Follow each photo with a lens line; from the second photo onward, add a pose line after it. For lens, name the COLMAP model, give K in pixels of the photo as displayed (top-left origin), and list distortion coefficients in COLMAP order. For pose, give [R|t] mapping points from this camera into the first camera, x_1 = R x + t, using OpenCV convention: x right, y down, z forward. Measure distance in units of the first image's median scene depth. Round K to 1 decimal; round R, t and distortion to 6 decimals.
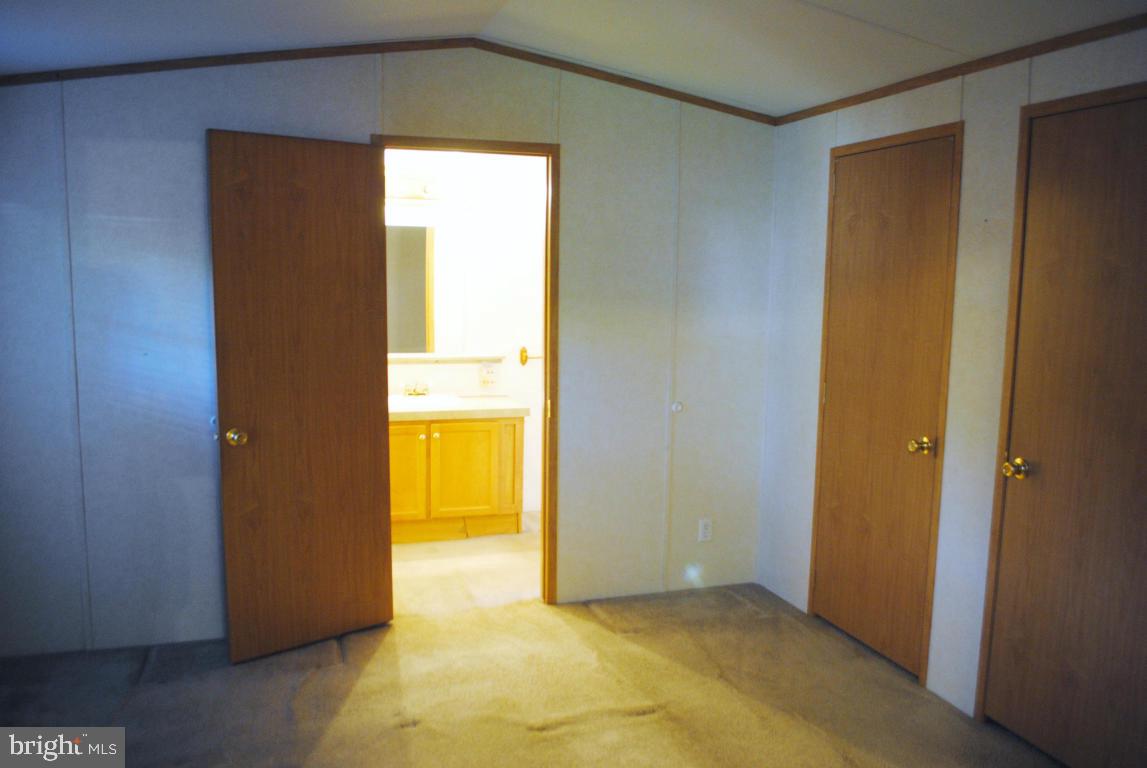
lens RADIAL K [[918.0, 0, 580.5], [0, 918.0, 388.7], [0, 0, 1]] dist [-0.077501, 0.007682]
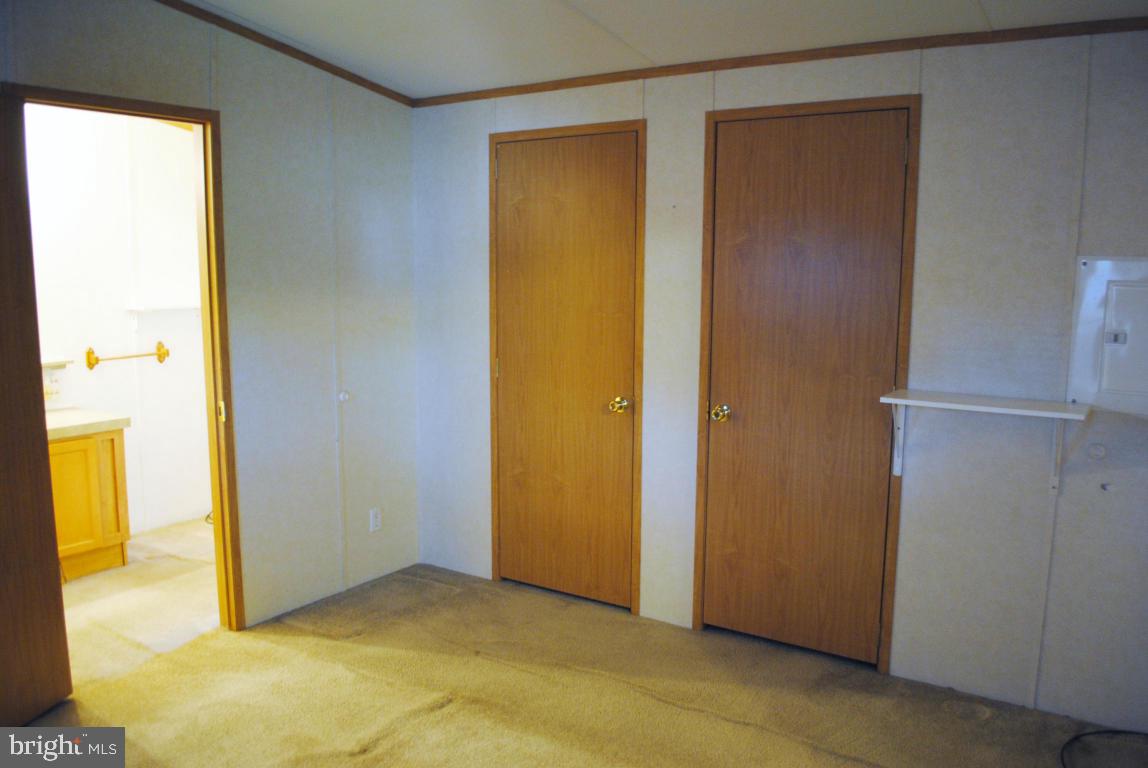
lens RADIAL K [[918.8, 0, 581.0], [0, 918.8, 388.7], [0, 0, 1]] dist [-0.077501, 0.007682]
pose [[0.792007, -0.095840, 0.602943, -0.305219], [0.084105, 0.995313, 0.047732, -0.014048], [-0.604692, 0.012906, 0.796355, 0.102517]]
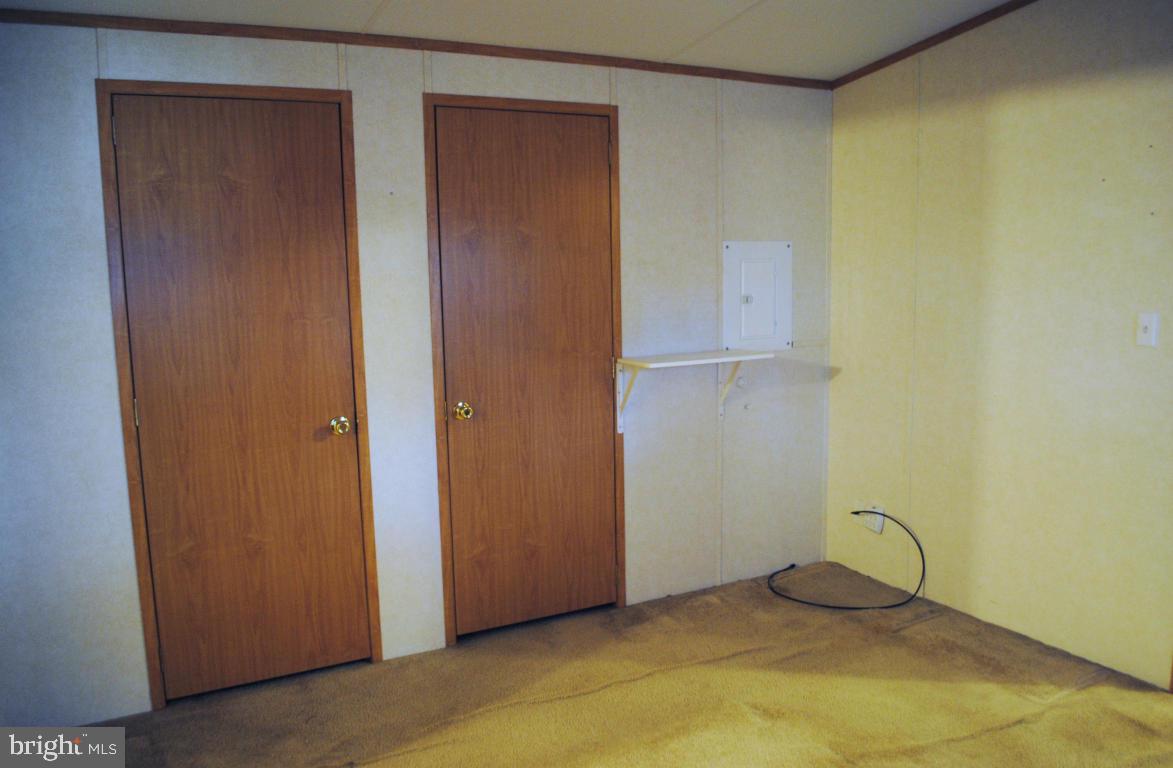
lens RADIAL K [[947.2, 0, 615.7], [0, 947.2, 387.2], [0, 0, 1]] dist [-0.075710, 0.000025]
pose [[-0.187551, -0.144291, 0.971599, -0.553513], [0.139902, 0.975143, 0.171823, -0.092881], [-0.972241, 0.168154, -0.162702, 0.761473]]
